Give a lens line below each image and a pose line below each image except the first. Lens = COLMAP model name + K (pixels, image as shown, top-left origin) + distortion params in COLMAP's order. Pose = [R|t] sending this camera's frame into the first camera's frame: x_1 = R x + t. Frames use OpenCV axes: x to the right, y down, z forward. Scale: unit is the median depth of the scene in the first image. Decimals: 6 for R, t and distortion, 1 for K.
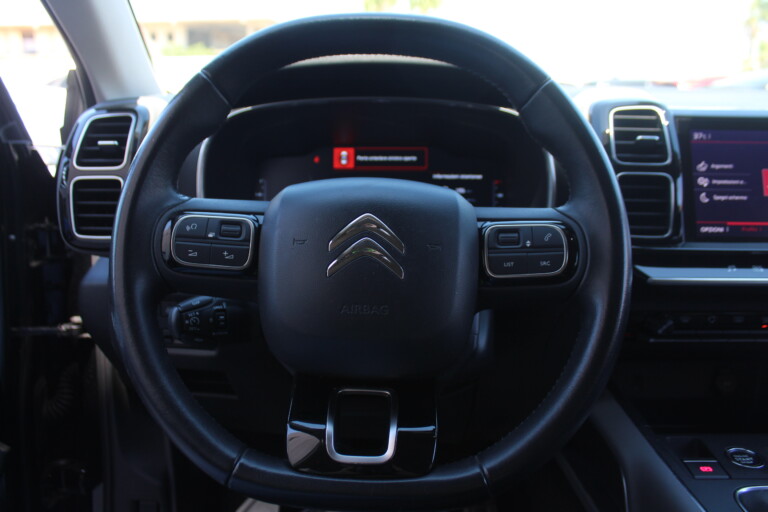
lens RADIAL K [[632.9, 0, 384.0], [0, 632.9, 256.0], [0, 0, 1]] dist [-0.176358, 0.146169]
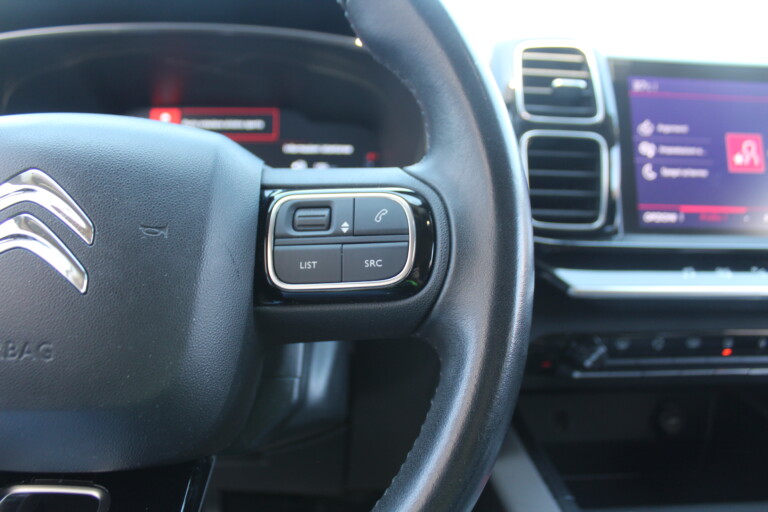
lens RADIAL K [[632.9, 0, 384.0], [0, 632.9, 256.0], [0, 0, 1]] dist [-0.176358, 0.146169]
pose [[0.995415, 0.001913, 0.095636, 0.159157], [-0.001134, 0.999966, -0.008197, 0.007291], [-0.095648, 0.008051, 0.995383, 0.335553]]
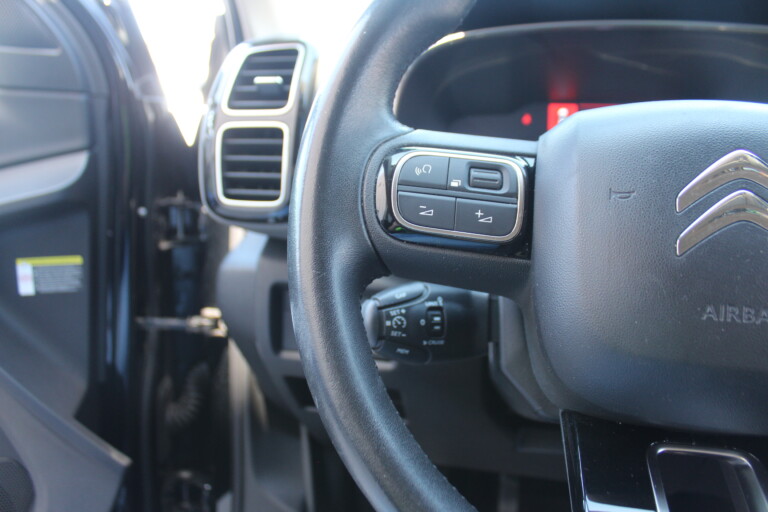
lens RADIAL K [[632.9, 0, 384.0], [0, 632.9, 256.0], [0, 0, 1]] dist [-0.176358, 0.146169]
pose [[0.983886, 0.036608, -0.175011, -0.179018], [-0.038606, 0.999222, -0.008023, 0.034479], [0.174581, 0.014650, 0.984534, 0.289666]]
